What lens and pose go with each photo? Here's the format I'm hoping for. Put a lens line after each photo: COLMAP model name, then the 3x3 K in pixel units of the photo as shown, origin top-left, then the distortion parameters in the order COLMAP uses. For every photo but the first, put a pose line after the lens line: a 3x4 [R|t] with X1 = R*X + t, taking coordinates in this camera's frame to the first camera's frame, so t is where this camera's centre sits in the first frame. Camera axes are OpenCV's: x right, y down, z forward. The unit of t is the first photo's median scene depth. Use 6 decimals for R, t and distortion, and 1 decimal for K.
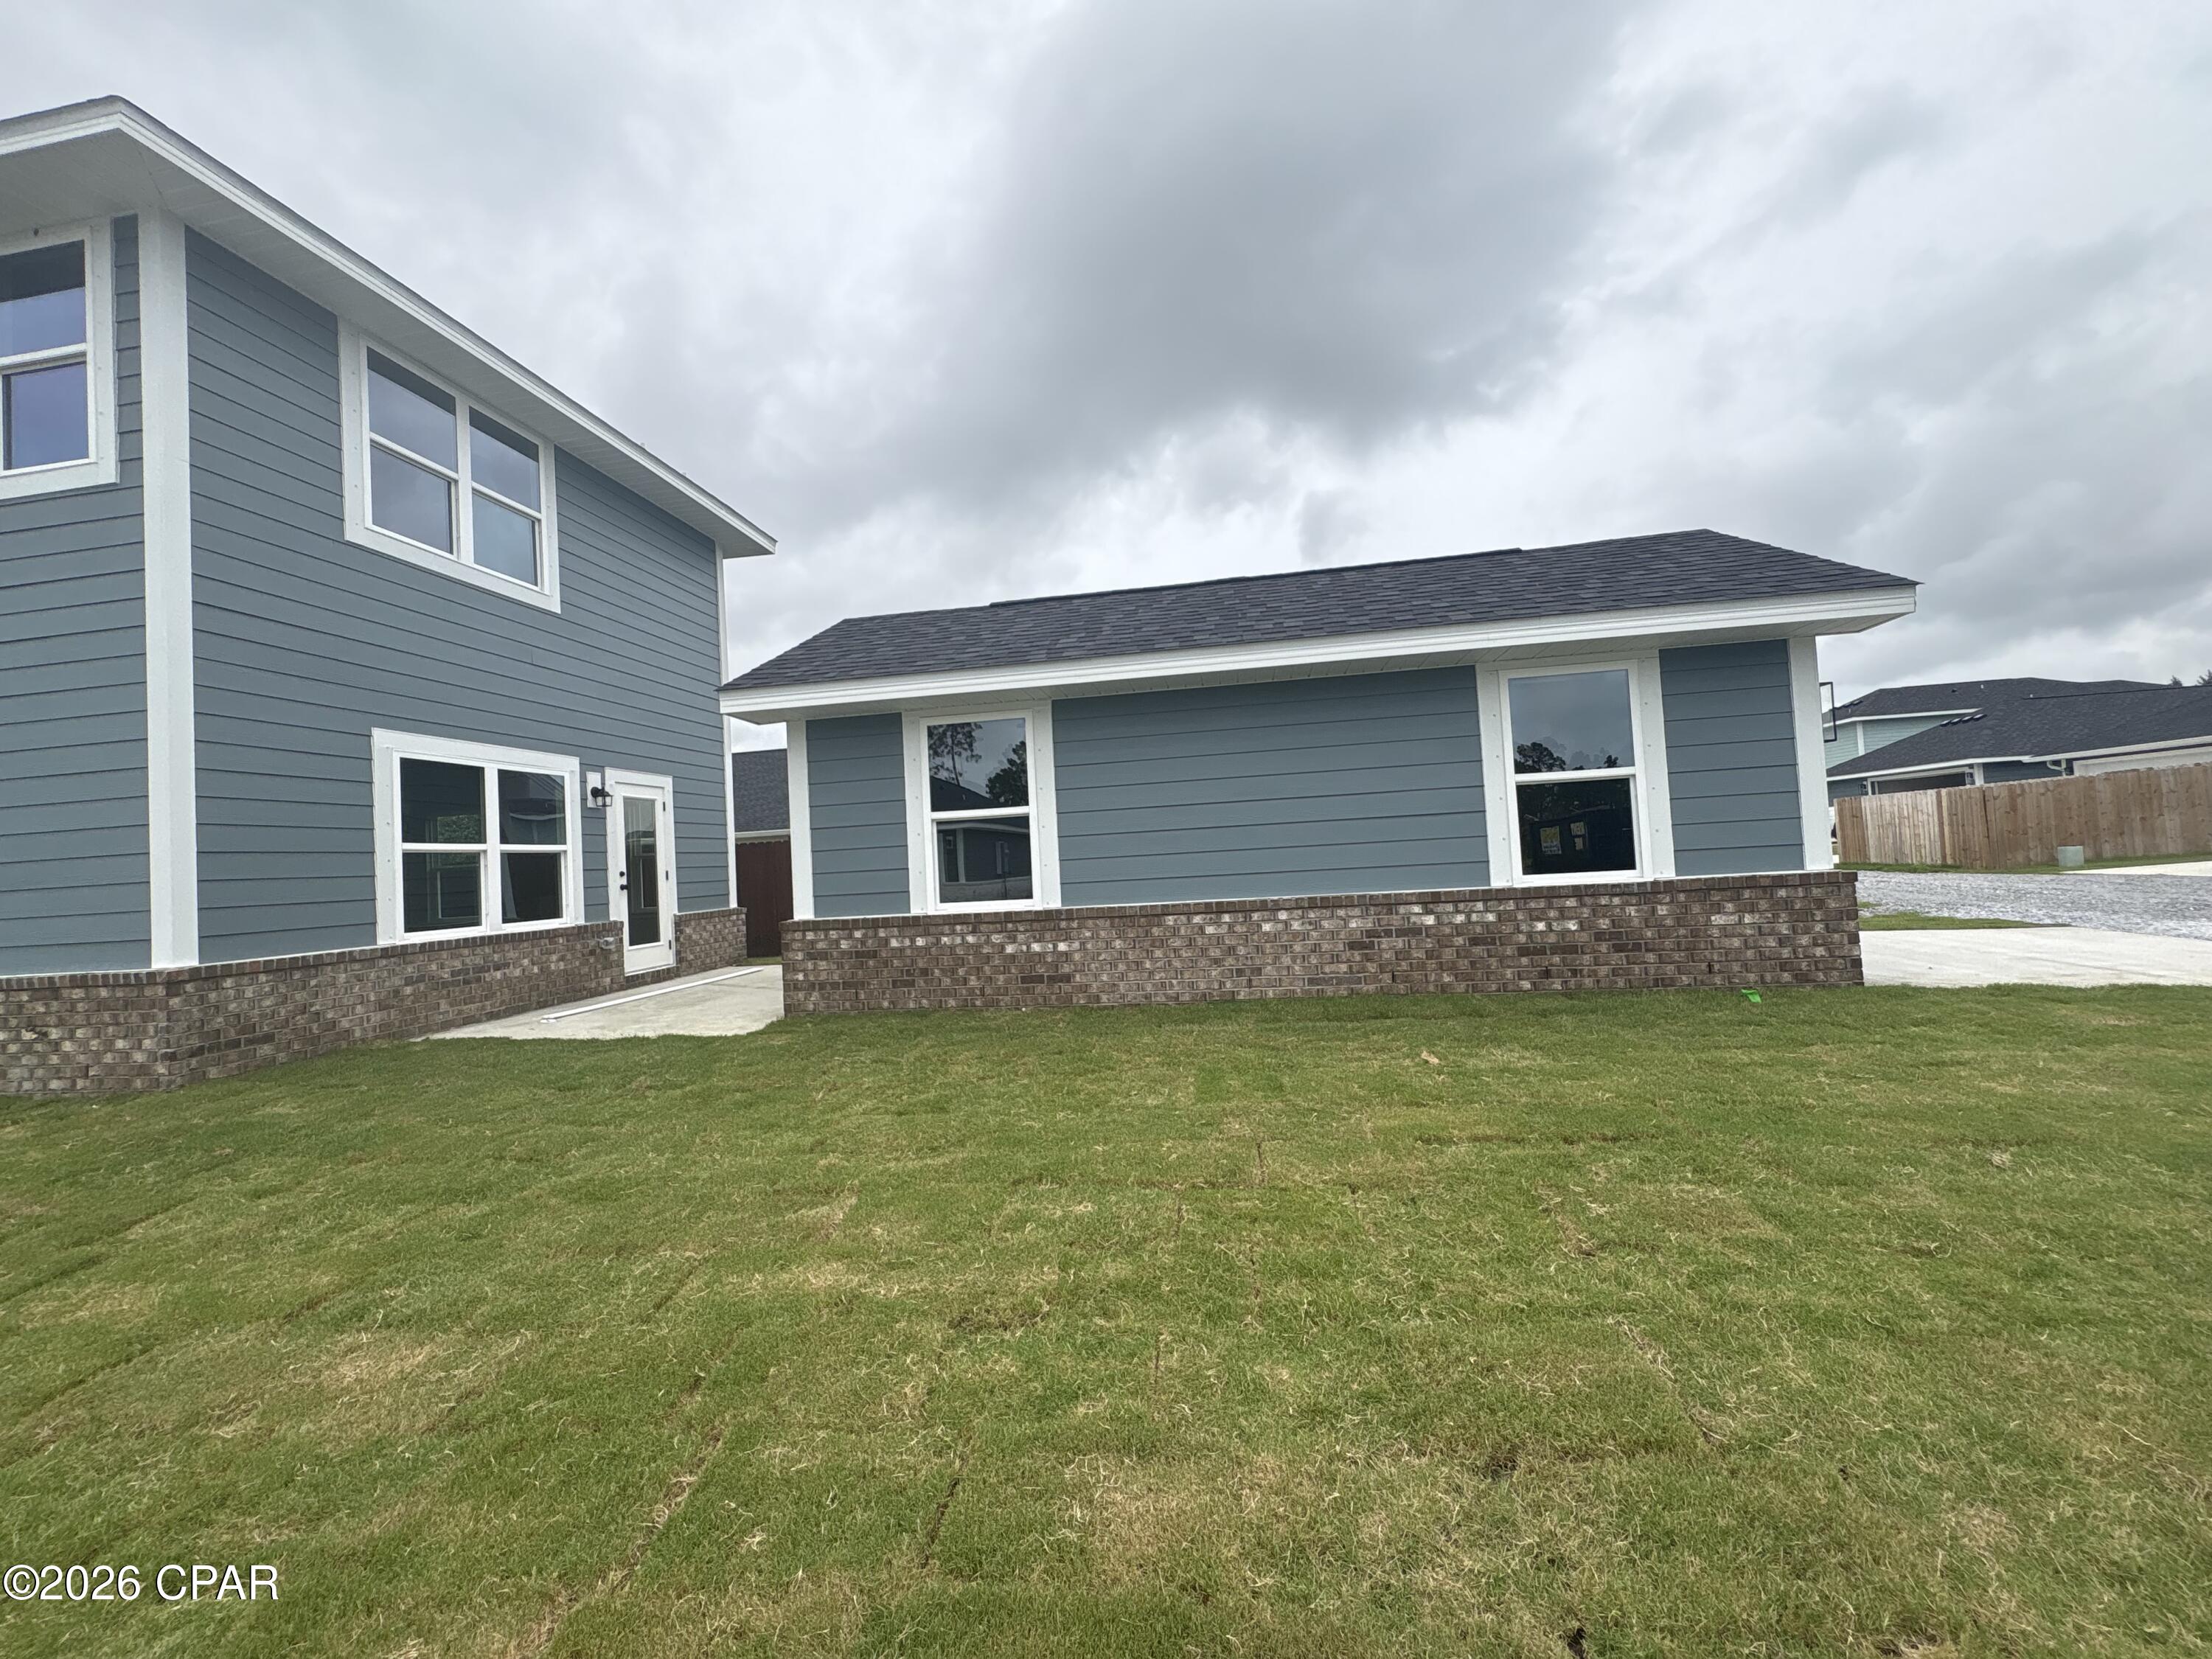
lens RADIAL K [[883.3, 0, 1106.0], [0, 883.3, 829.5], [0, 0, 1]] dist [0.000789, 0.000464]
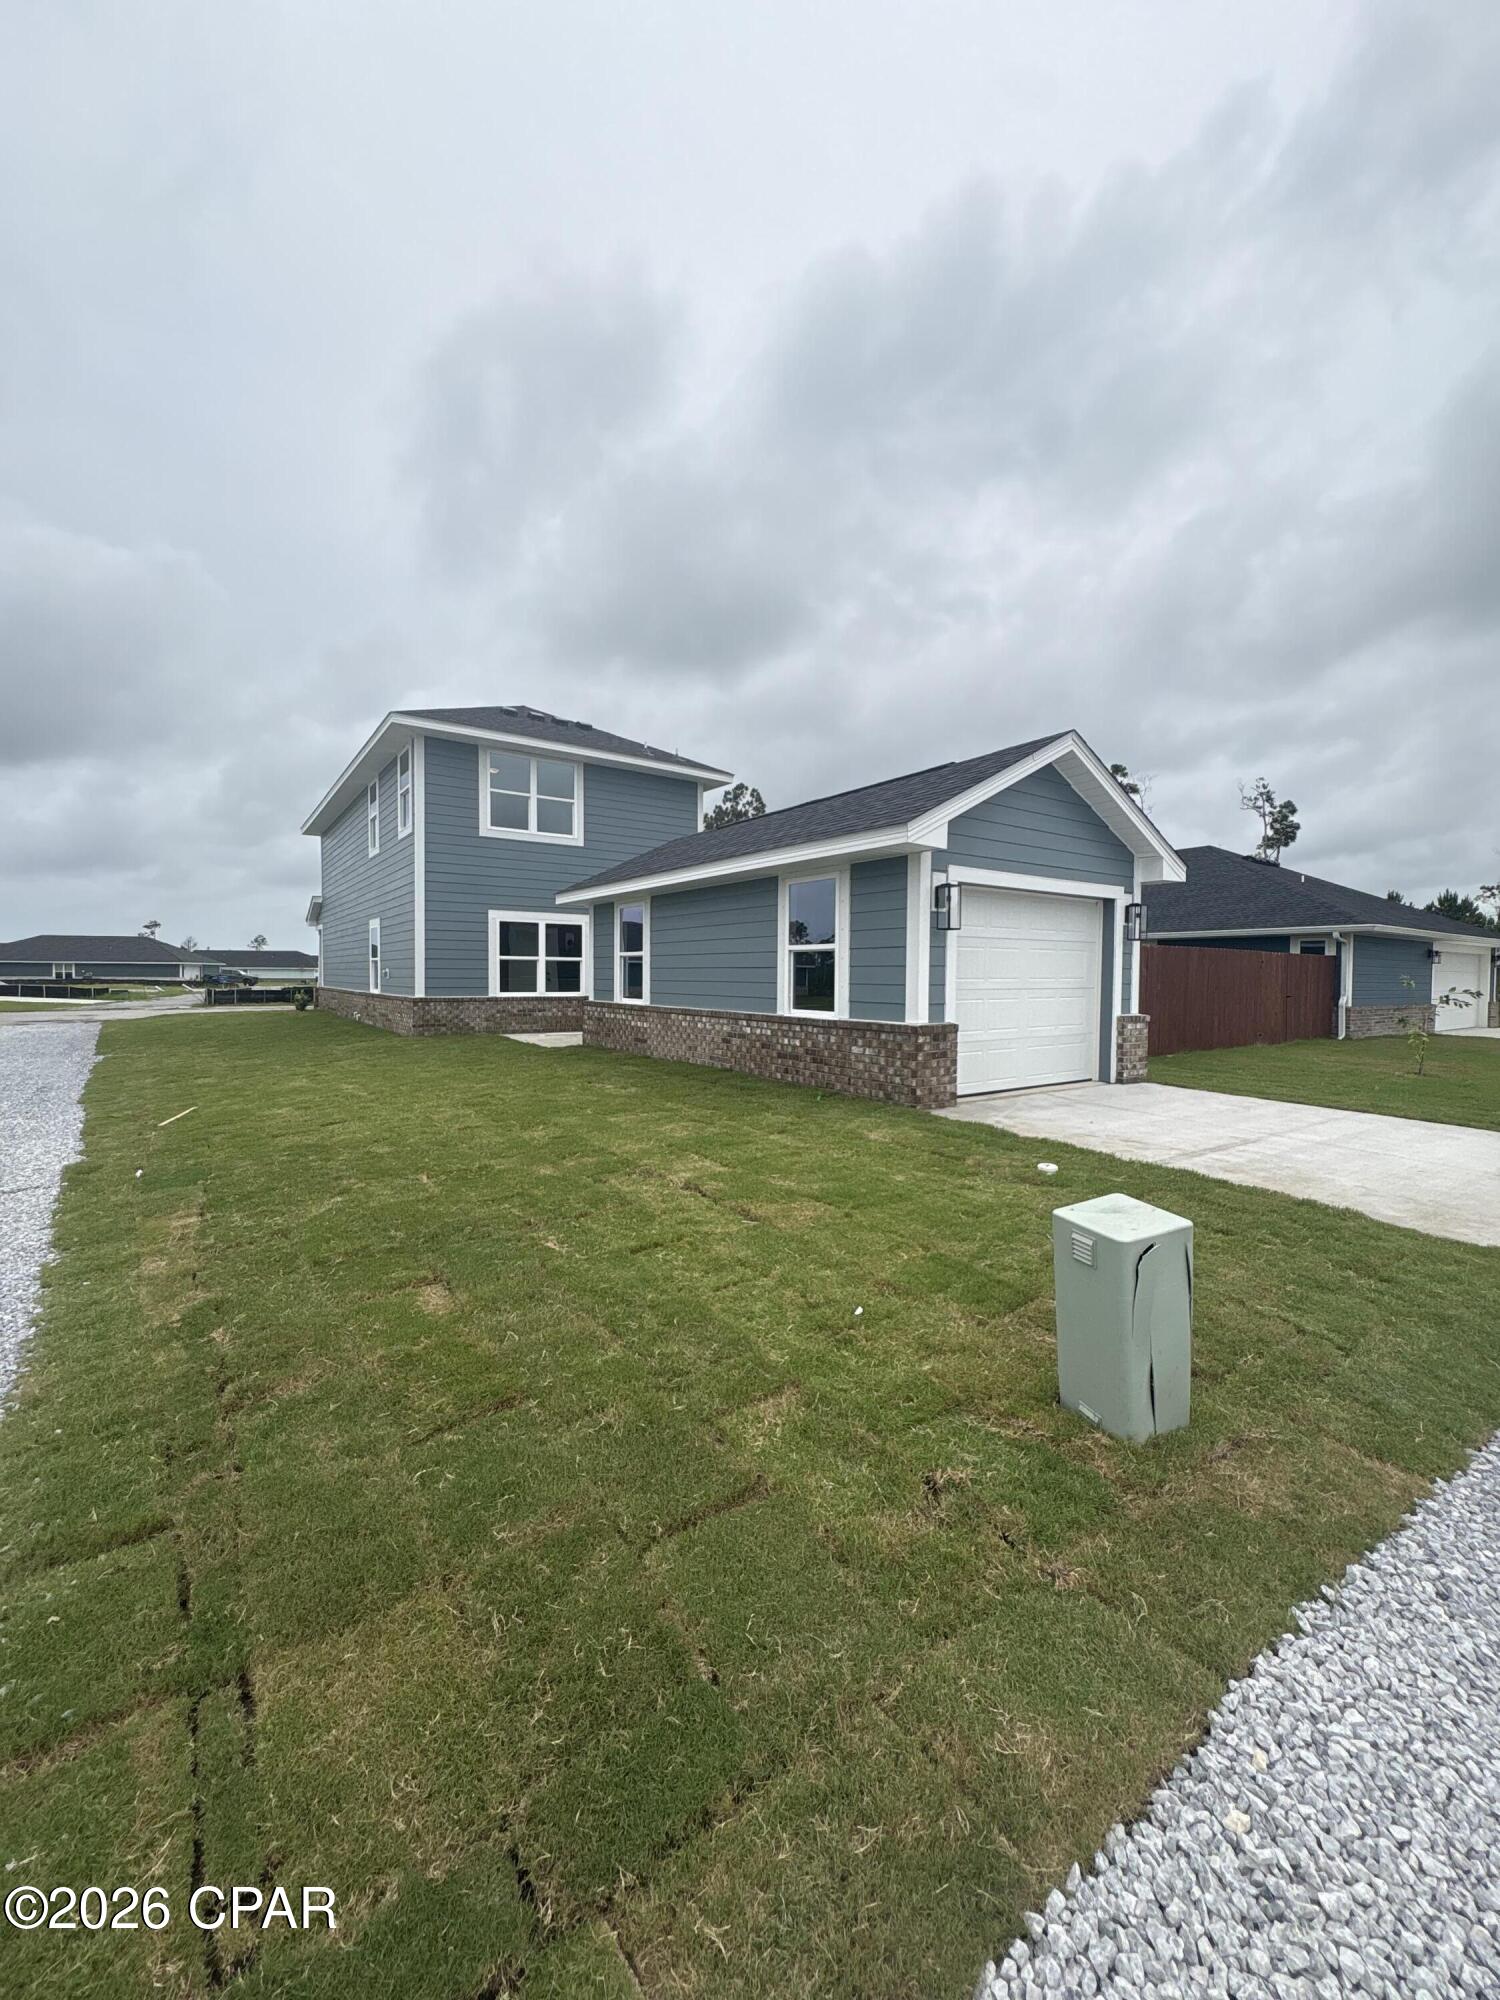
lens RADIAL K [[798.6, 0, 750.0], [0, 798.6, 1000.0], [0, 0, 1]] dist [0.000789, 0.000464]
pose [[0.689380, 0.083034, -0.719625, 1.436979], [-0.019731, 0.995193, 0.095928, -0.099345], [0.724131, -0.051932, 0.687705, -0.040137]]
